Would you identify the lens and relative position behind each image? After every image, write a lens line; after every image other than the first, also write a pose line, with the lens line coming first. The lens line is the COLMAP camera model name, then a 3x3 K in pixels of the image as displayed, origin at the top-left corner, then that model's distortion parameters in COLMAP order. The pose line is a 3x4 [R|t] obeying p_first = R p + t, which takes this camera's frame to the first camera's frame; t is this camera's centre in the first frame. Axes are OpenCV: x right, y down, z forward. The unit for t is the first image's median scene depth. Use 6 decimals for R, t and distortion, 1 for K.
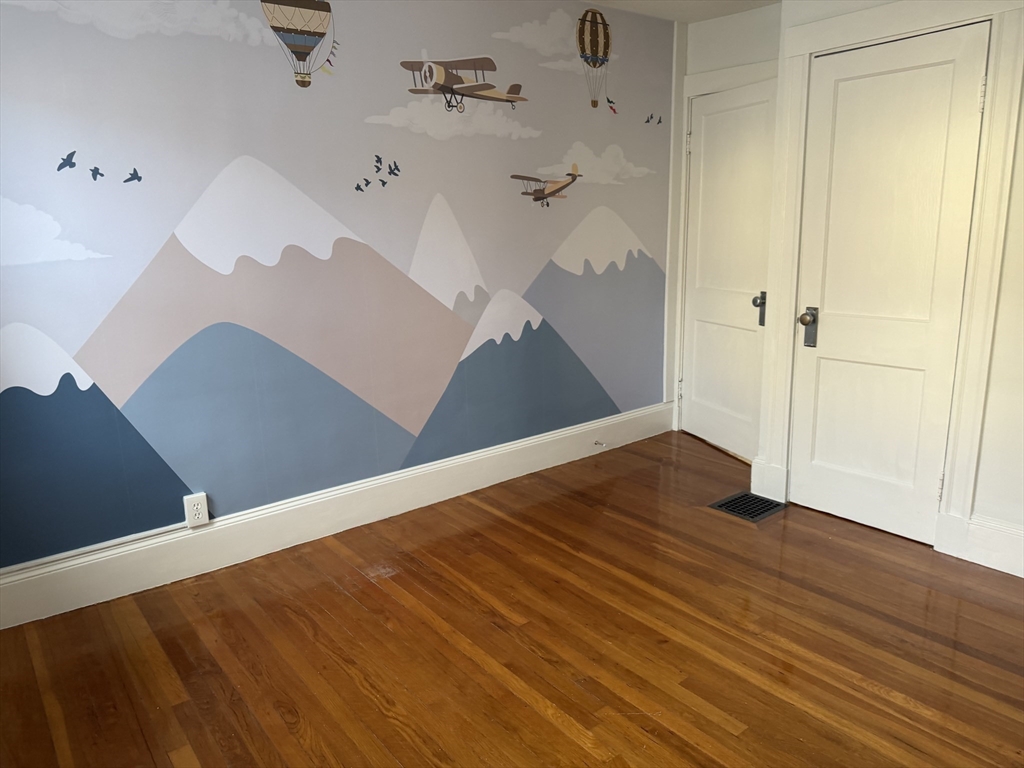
lens RADIAL K [[720.0, 0, 510.2], [0, 720.0, 387.3], [0, 0, 1]] dist [0.060646, -0.070885]
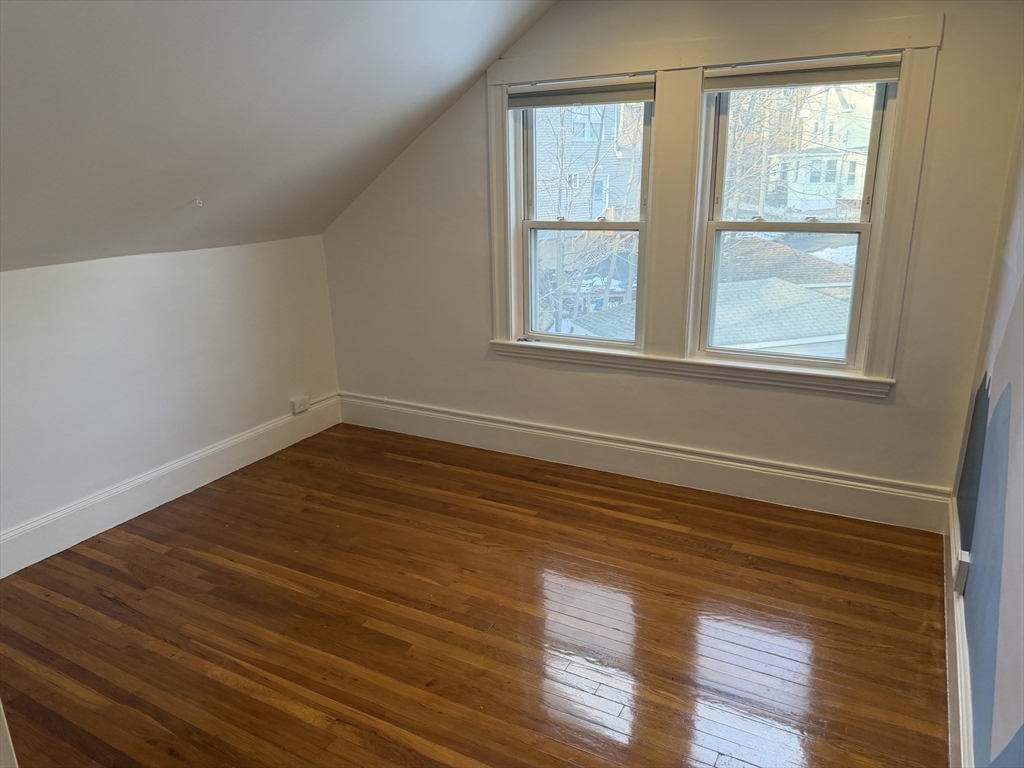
lens RADIAL K [[720.0, 0, 510.2], [0, 720.0, 387.3], [0, 0, 1]] dist [0.060646, -0.070885]
pose [[-0.921910, 0.161524, -0.352124, 0.436410], [-0.041476, 0.862557, 0.504257, -0.572637], [0.385177, 0.479484, -0.788501, 1.799301]]
